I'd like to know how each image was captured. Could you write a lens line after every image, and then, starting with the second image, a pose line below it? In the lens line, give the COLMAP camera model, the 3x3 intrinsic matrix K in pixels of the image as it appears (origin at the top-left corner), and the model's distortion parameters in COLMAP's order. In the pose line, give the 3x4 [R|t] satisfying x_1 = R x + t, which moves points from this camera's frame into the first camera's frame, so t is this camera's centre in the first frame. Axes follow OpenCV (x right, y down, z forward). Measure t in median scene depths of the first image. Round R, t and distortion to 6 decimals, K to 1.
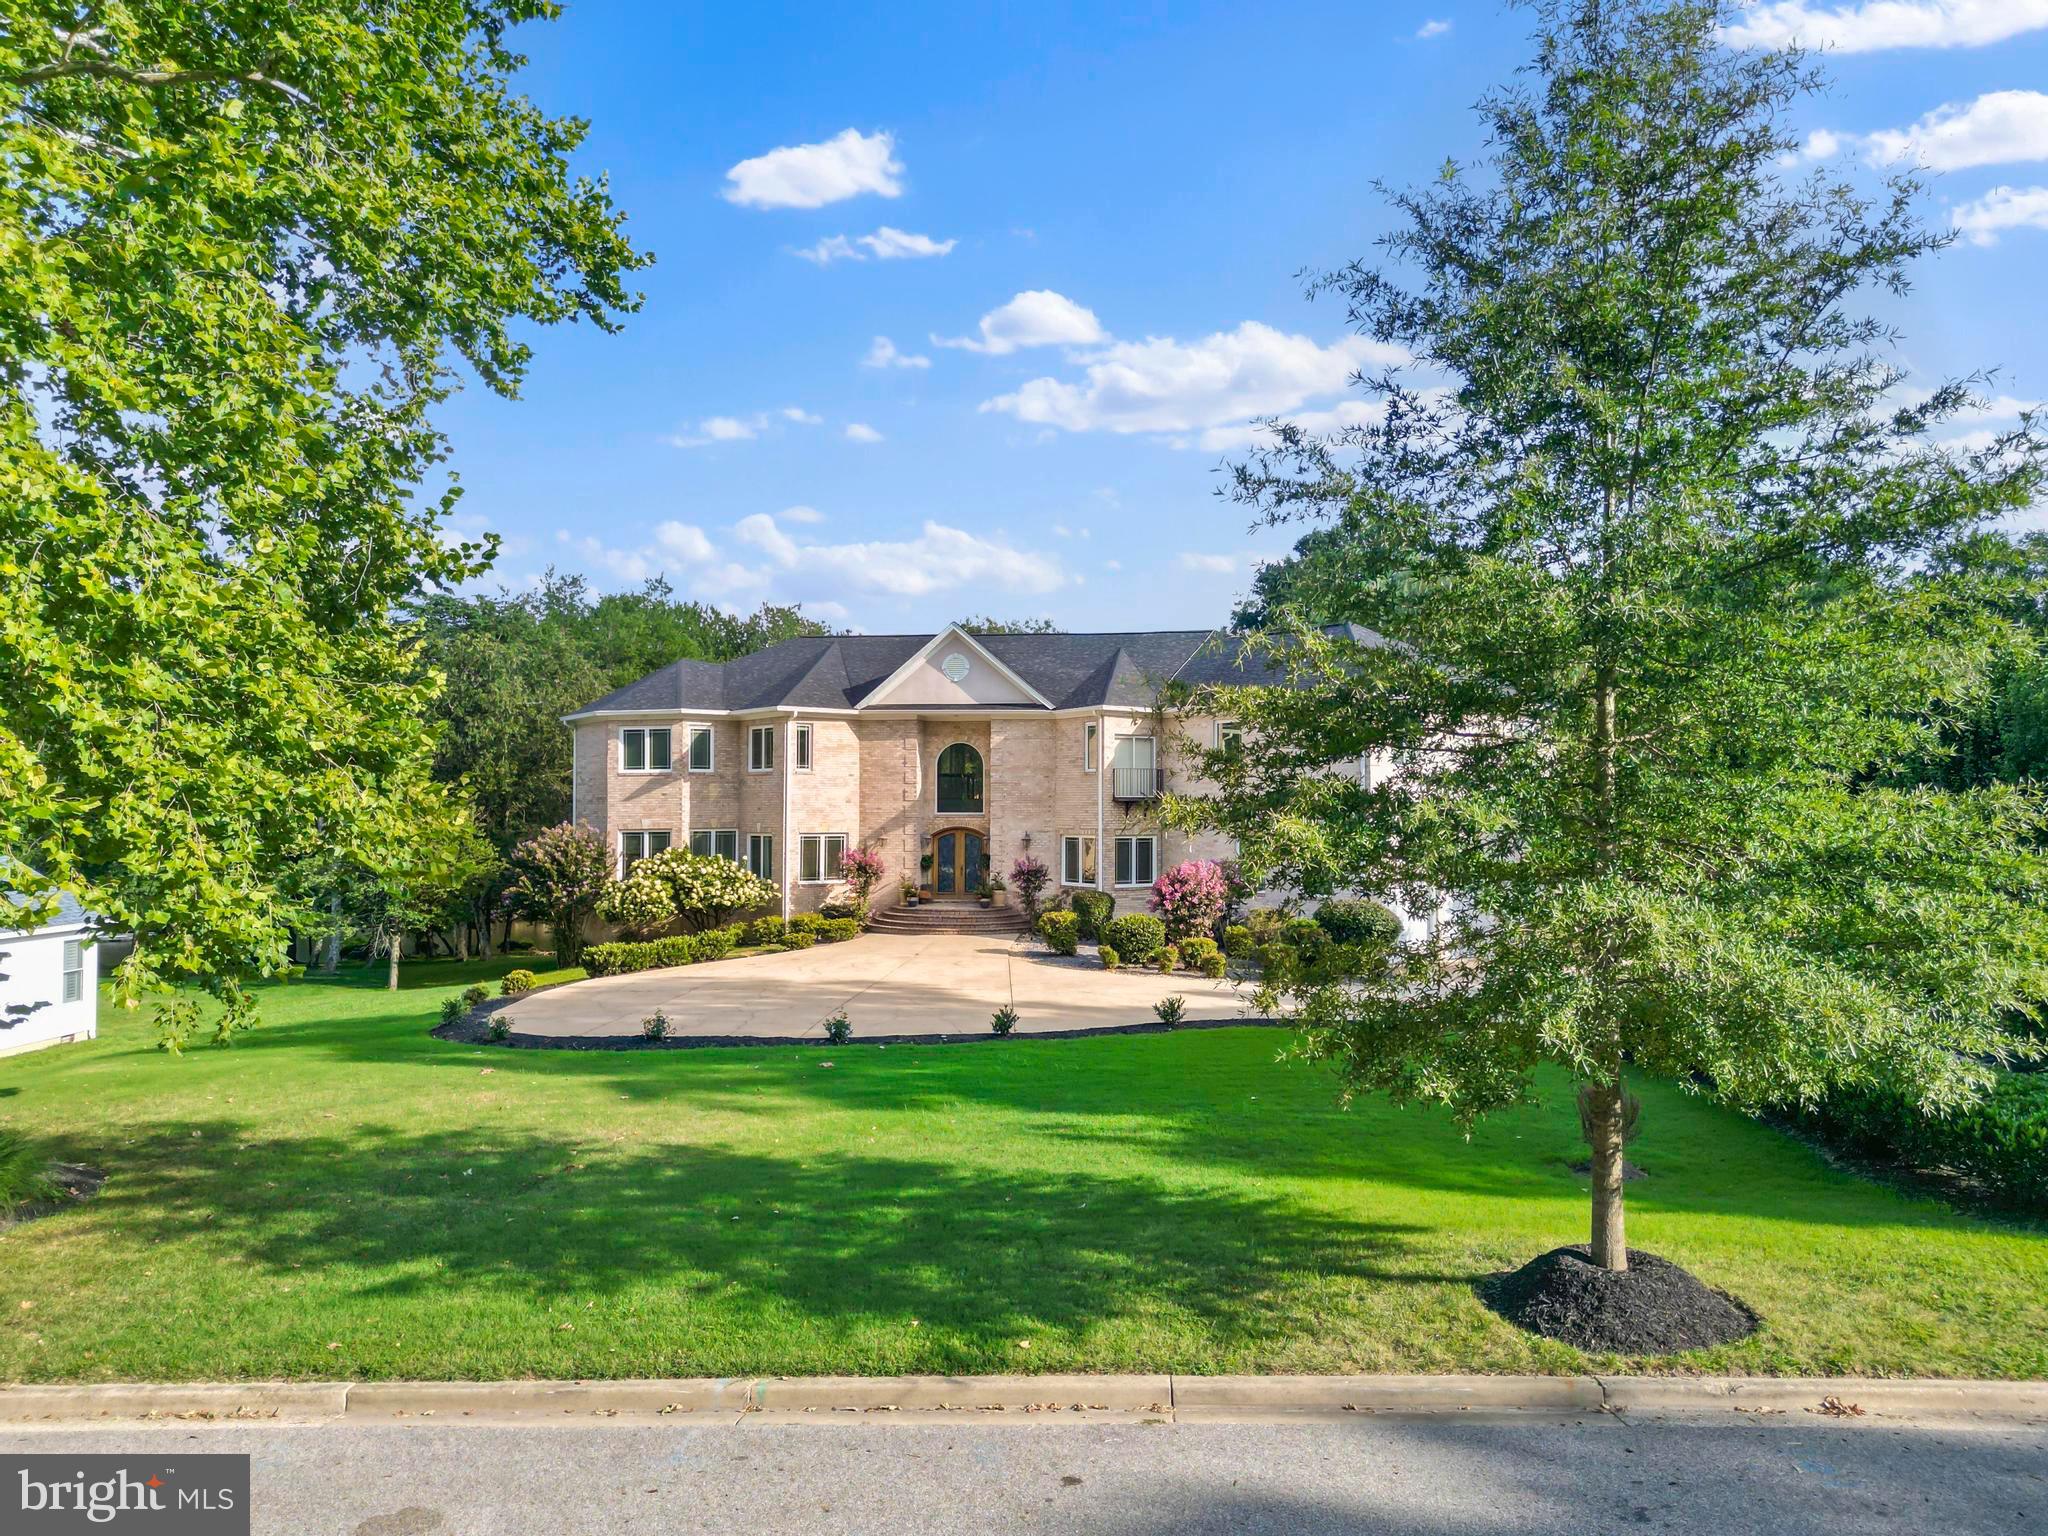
lens RADIAL K [[1484.9, 0, 1024.0], [0, 1484.9, 768.0], [0, 0, 1]] dist [0.062213, -0.070875]
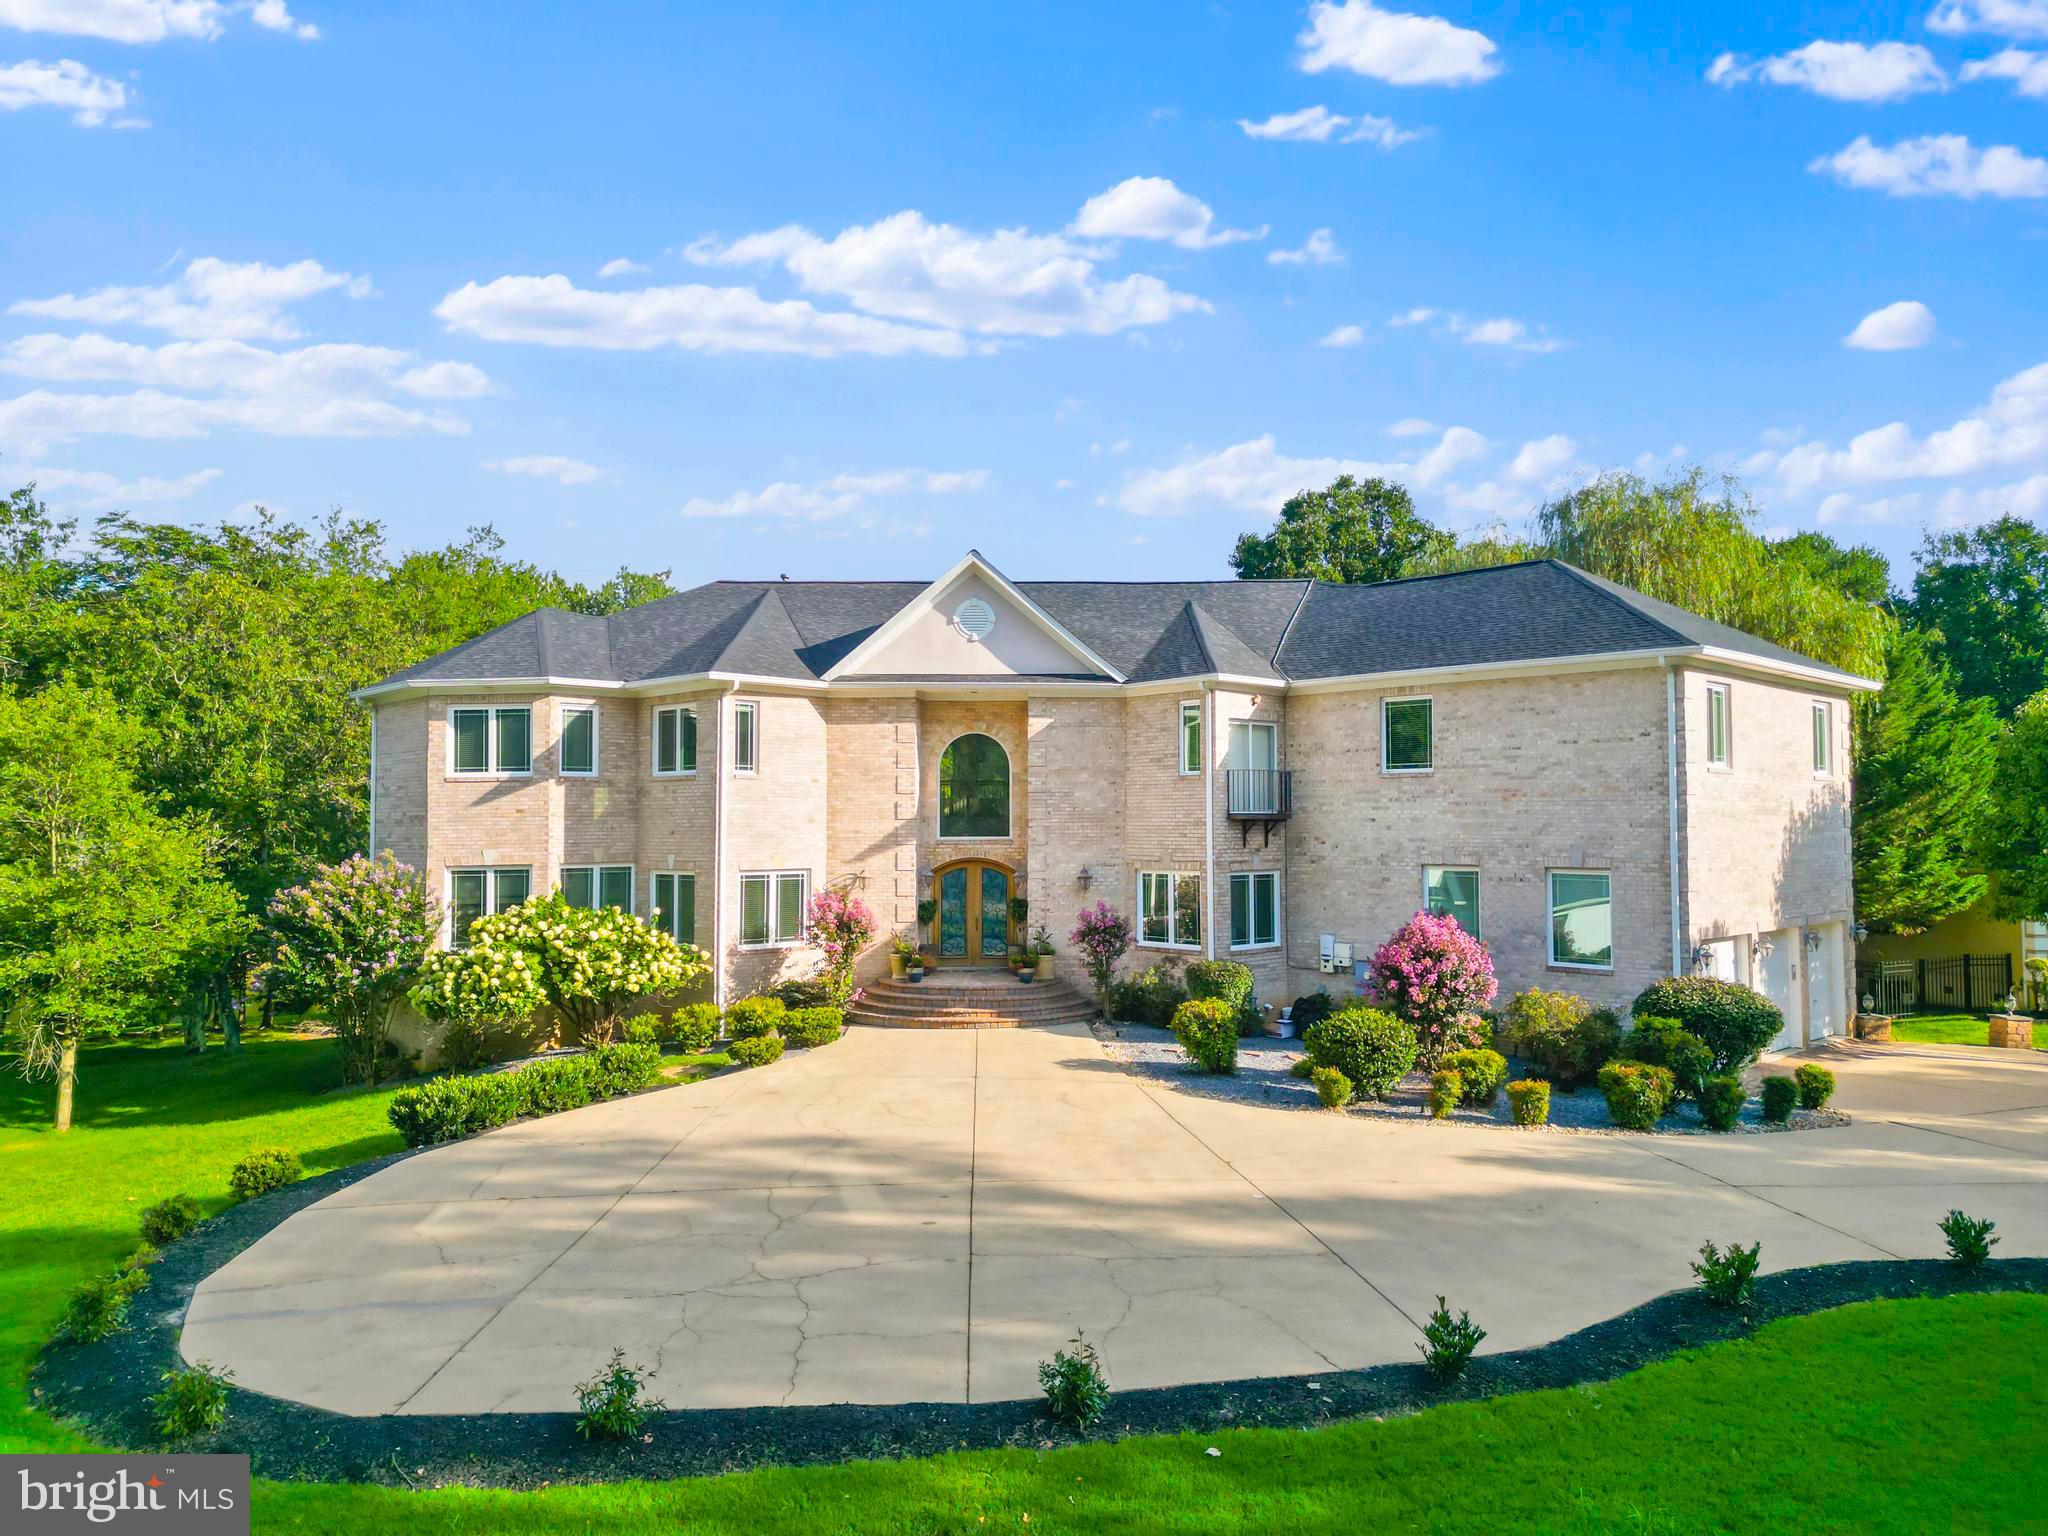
lens RADIAL K [[1484.9, 0, 1024.0], [0, 1484.9, 768.0], [0, 0, 1]] dist [0.062213, -0.070875]
pose [[0.992436, 0.001932, 0.122747, -0.107861], [-0.000671, 0.999947, -0.010314, 0.005872], [-0.122760, 0.010154, 0.992384, 0.343758]]
